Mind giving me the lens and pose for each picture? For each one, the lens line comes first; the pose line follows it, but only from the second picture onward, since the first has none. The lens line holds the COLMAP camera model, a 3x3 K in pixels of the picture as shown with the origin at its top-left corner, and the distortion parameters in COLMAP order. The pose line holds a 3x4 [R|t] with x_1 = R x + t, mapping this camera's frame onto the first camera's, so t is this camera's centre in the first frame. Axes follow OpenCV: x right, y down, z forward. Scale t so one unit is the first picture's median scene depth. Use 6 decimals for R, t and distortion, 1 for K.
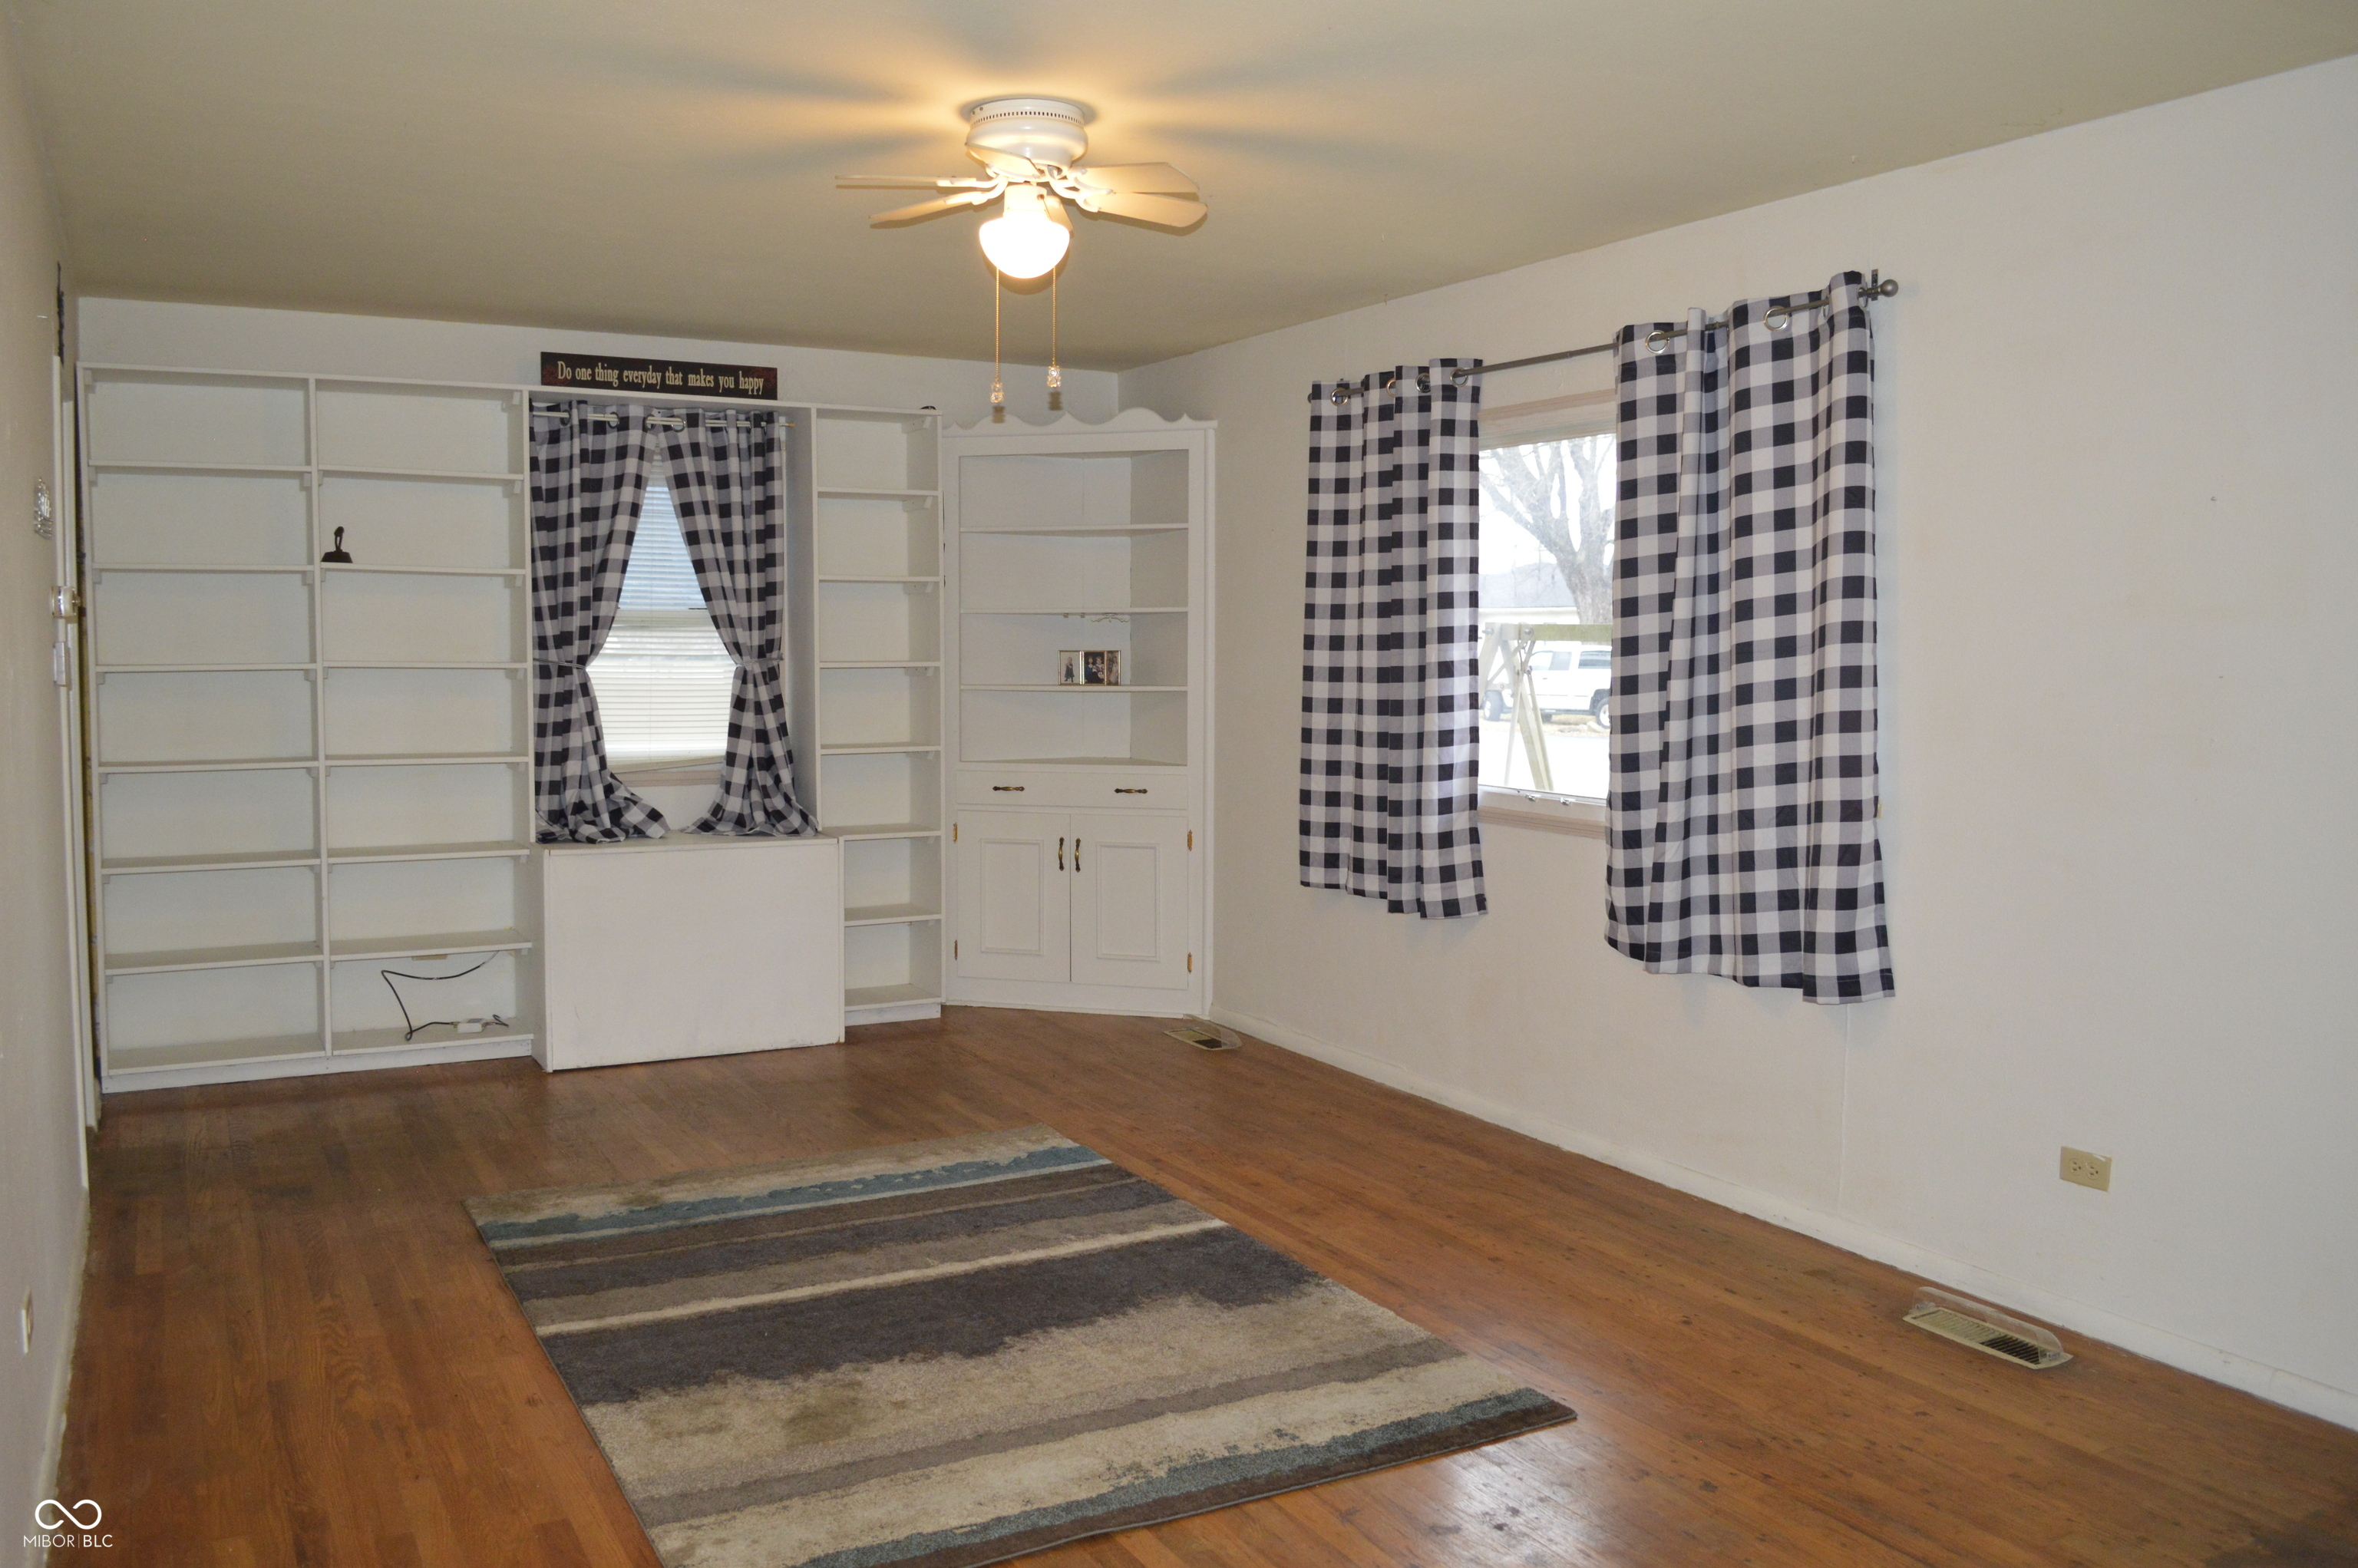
lens RADIAL K [[1876.2, 0, 1173.7], [0, 1876.2, 781.4], [0, 0, 1]] dist [-0.081620, 0.004774]
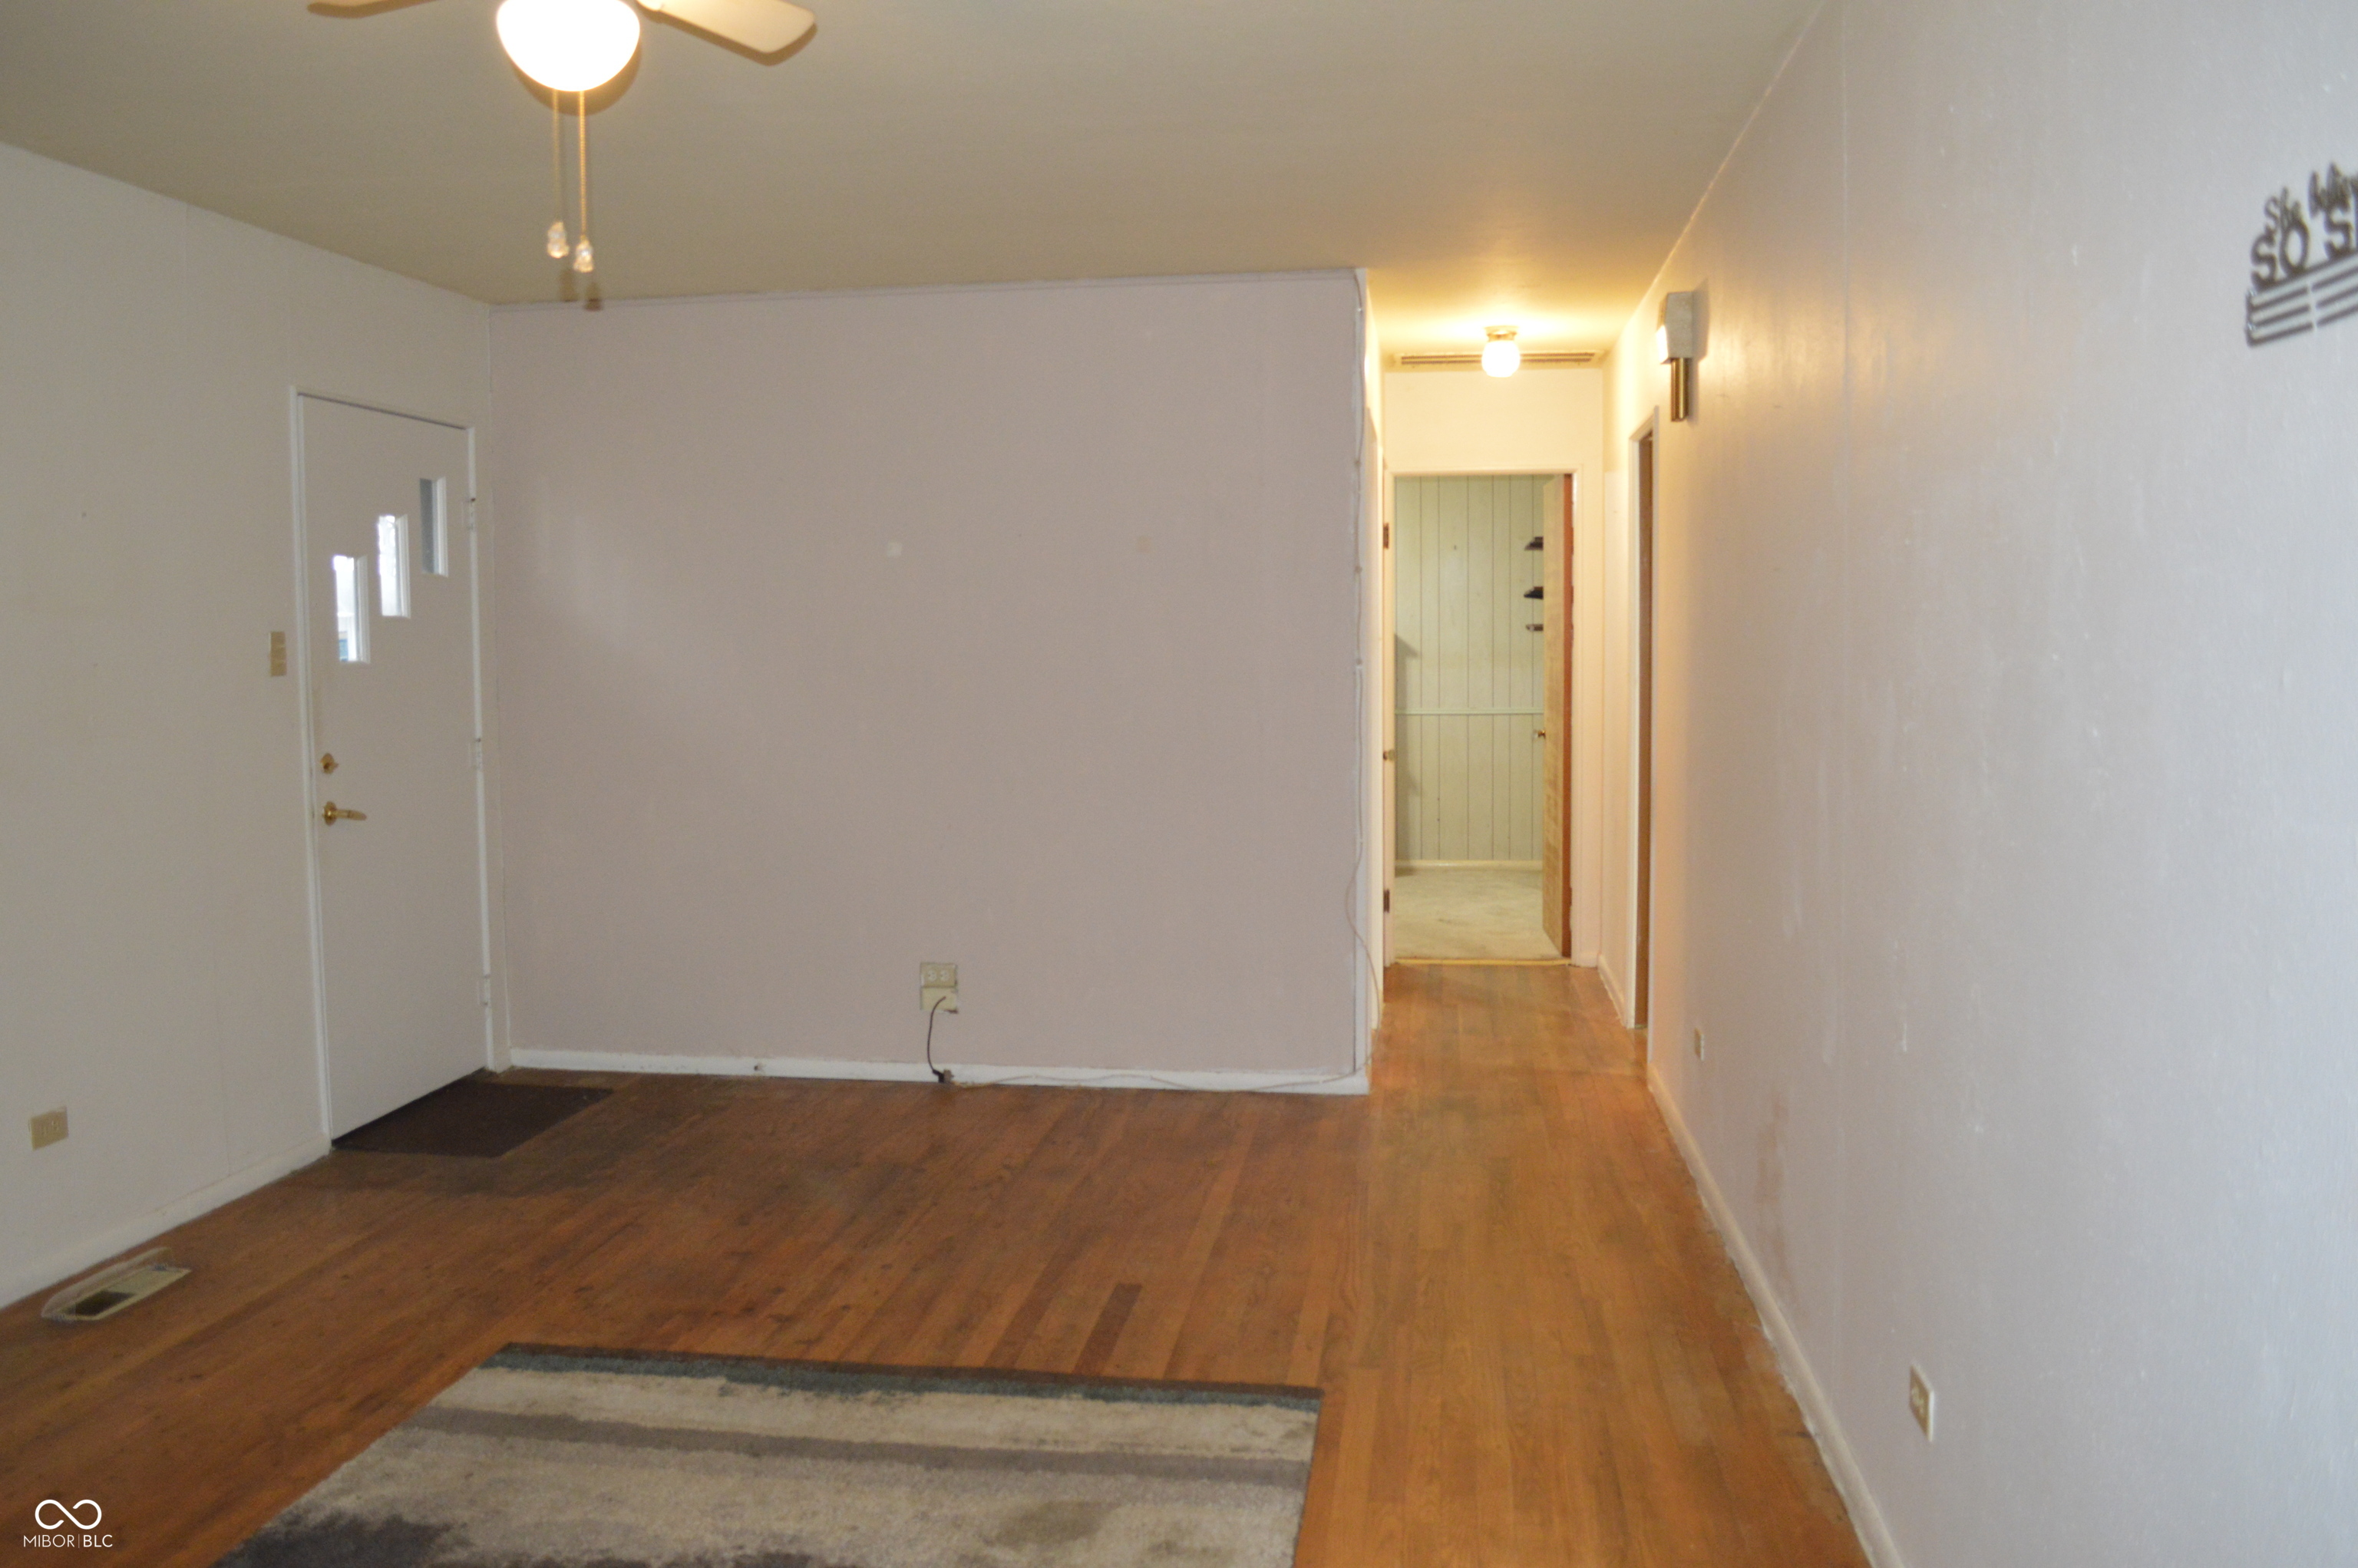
lens RADIAL K [[1876.2, 0, 1174.3], [0, 1876.2, 784.5], [0, 0, 1]] dist [-0.081620, 0.004774]
pose [[-0.794892, -0.049586, 0.604722, -0.743455], [0.049864, 0.987945, 0.146553, -0.123508], [-0.604699, 0.146648, -0.782837, 1.592981]]
